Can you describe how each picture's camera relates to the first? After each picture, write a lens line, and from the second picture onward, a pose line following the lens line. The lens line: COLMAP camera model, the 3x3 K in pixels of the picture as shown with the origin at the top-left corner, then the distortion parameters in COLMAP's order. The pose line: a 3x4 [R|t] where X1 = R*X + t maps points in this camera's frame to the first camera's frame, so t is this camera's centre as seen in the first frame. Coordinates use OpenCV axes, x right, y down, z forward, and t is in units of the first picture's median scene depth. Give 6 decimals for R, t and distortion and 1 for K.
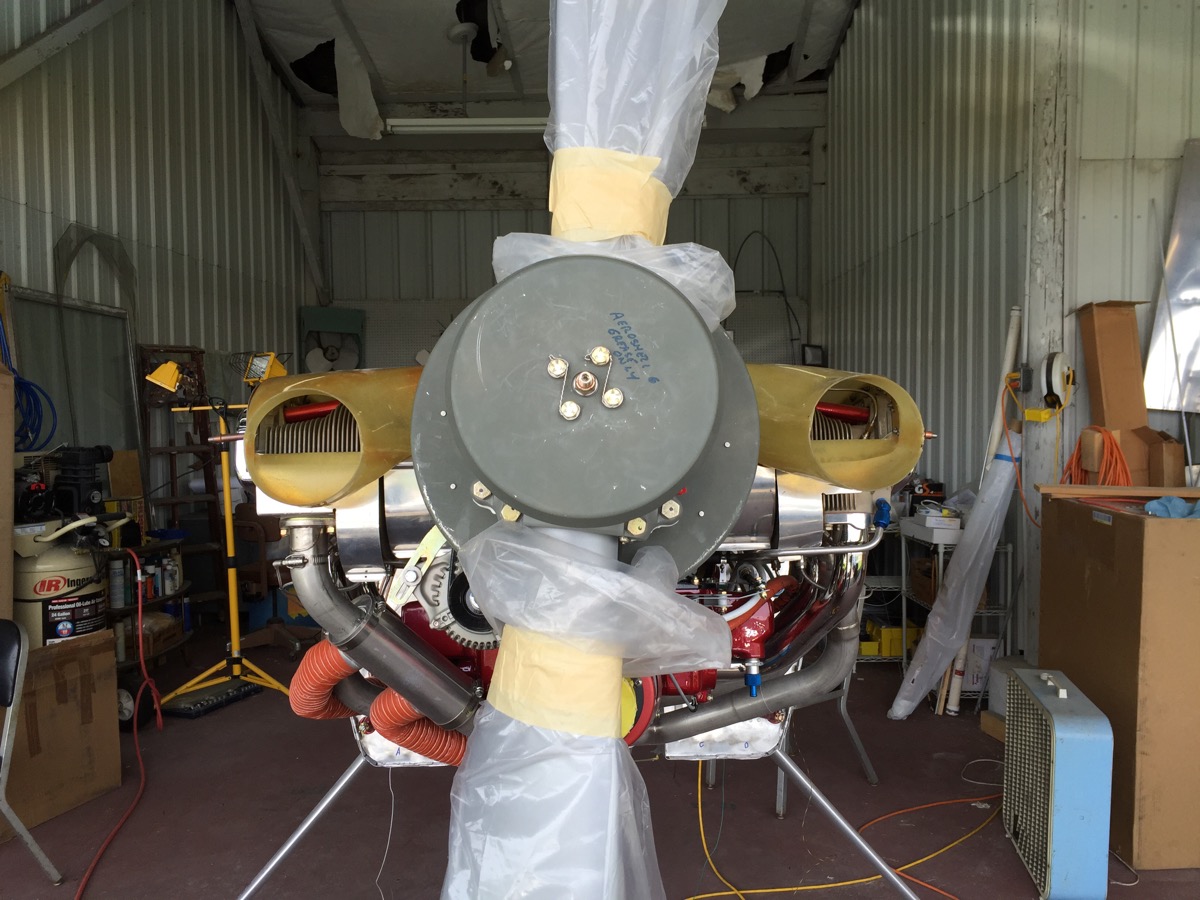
lens RADIAL K [[1051.4, 0, 600.0], [0, 1051.4, 450.0], [0, 0, 1]] dist [0.094424, -0.138407]
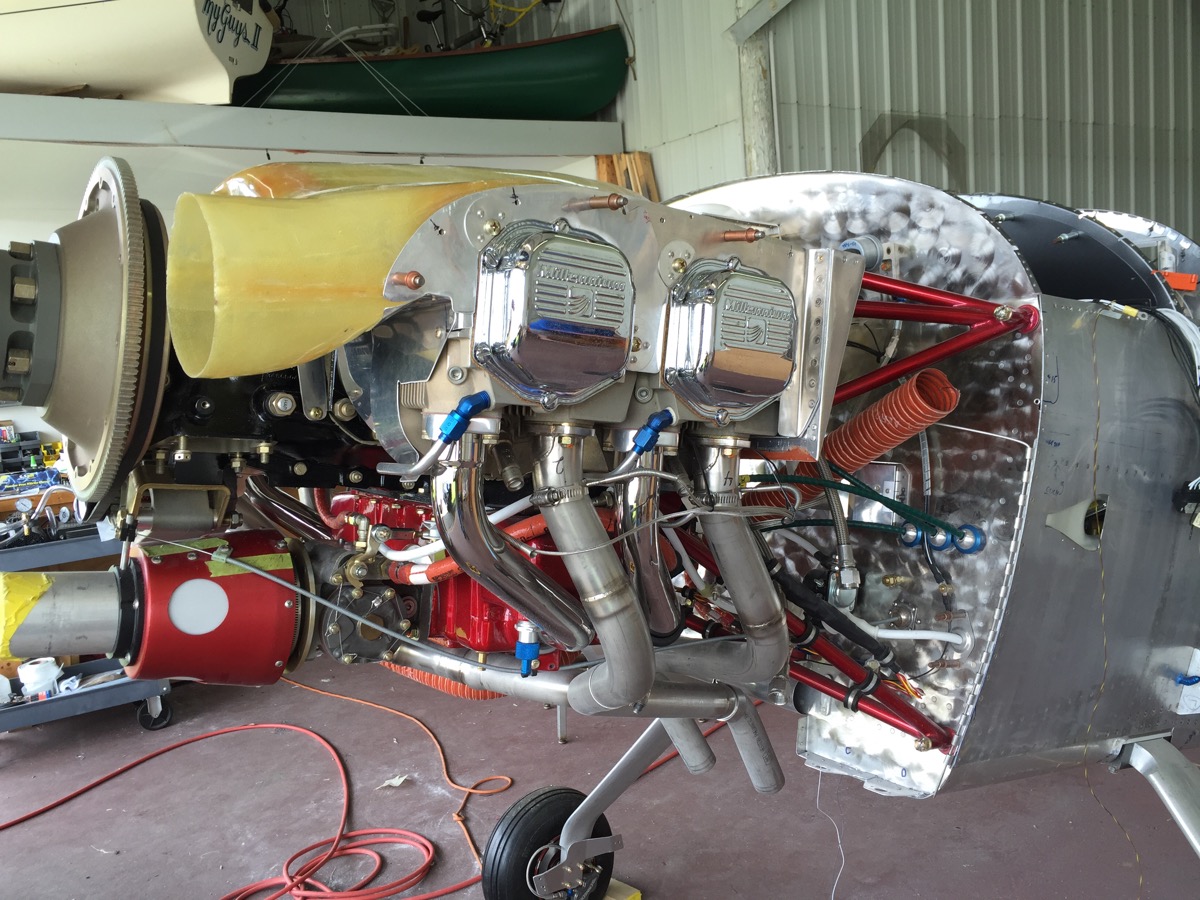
lens RADIAL K [[1033.3, 0, 595.2], [0, 1033.3, 450.2], [0, 0, 1]] dist [0.094337, -0.124523]
pose [[0.563245, 0.065721, -0.823672, 0.128811], [0.025998, 0.994929, 0.097164, 0.003491], [0.825881, -0.076141, 0.558681, 0.116849]]
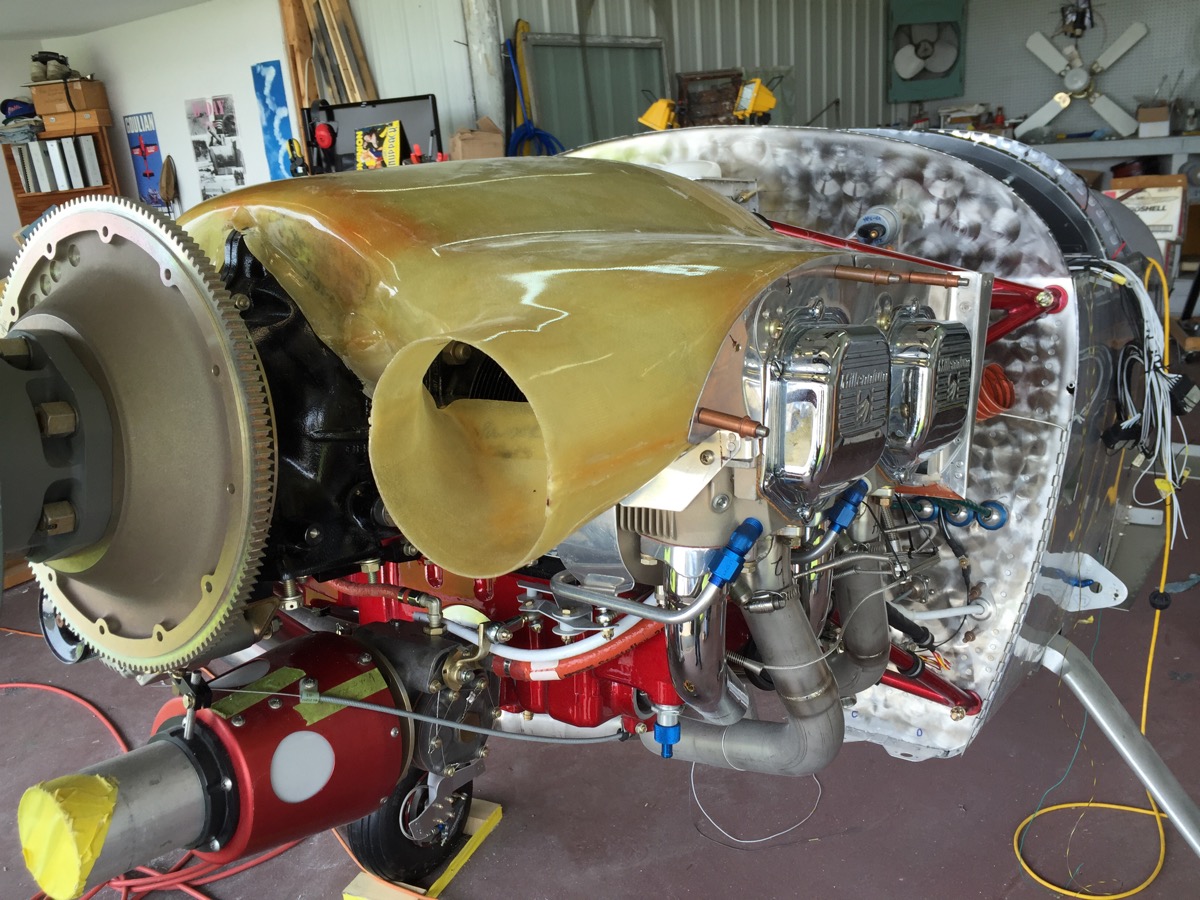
lens RADIAL K [[1033.3, 0, 595.2], [0, 1033.3, 450.2], [0, 0, 1]] dist [0.094337, -0.124523]
pose [[0.803152, 0.122834, -0.582975, 0.079716], [0.048100, 0.961952, 0.268952, -0.020166], [0.593830, -0.244050, 0.766685, 0.094925]]
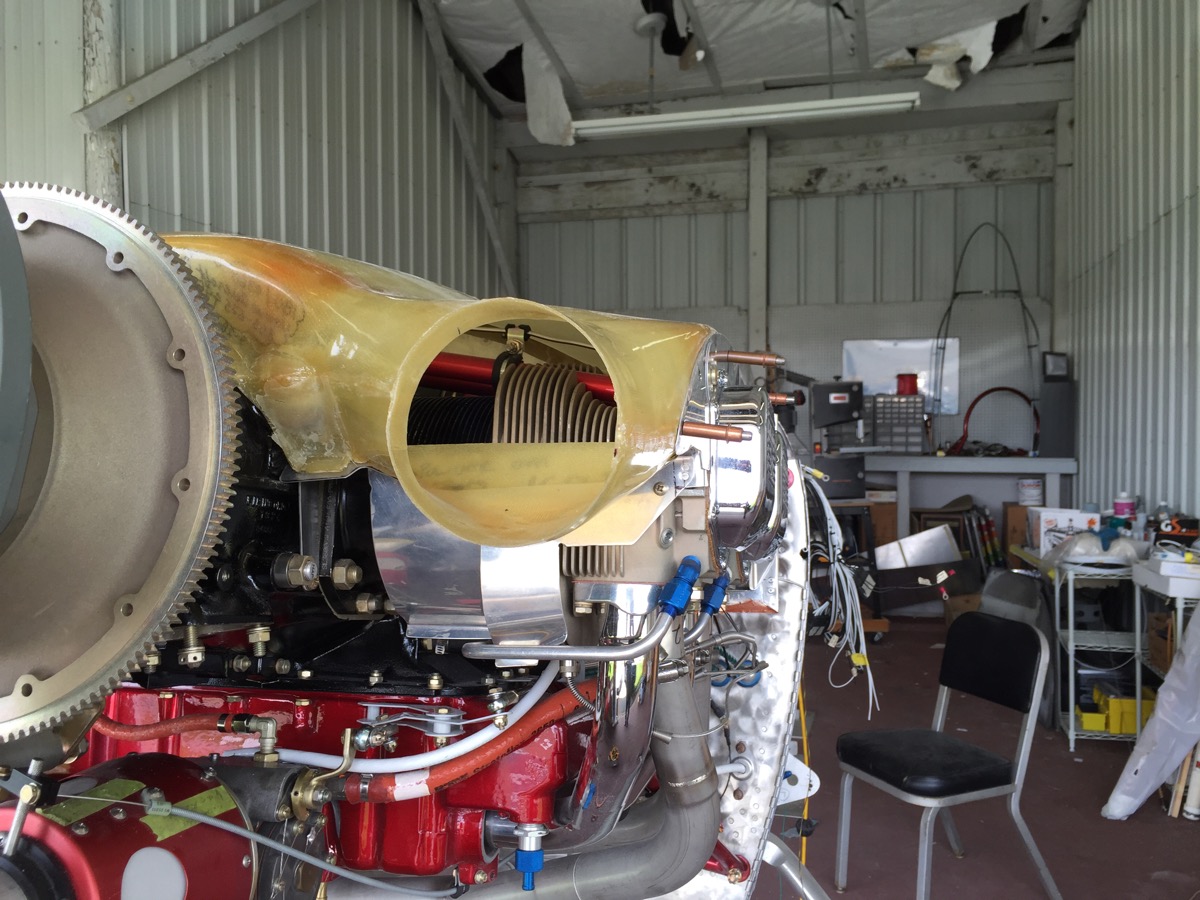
lens RADIAL K [[1051.4, 0, 600.0], [0, 1051.4, 450.0], [0, 0, 1]] dist [0.094424, -0.138407]
pose [[0.969916, 0.013240, -0.243081, 0.056552], [-0.017763, 0.999707, -0.016421, 0.000257], [0.242792, 0.020245, 0.969867, 0.077084]]
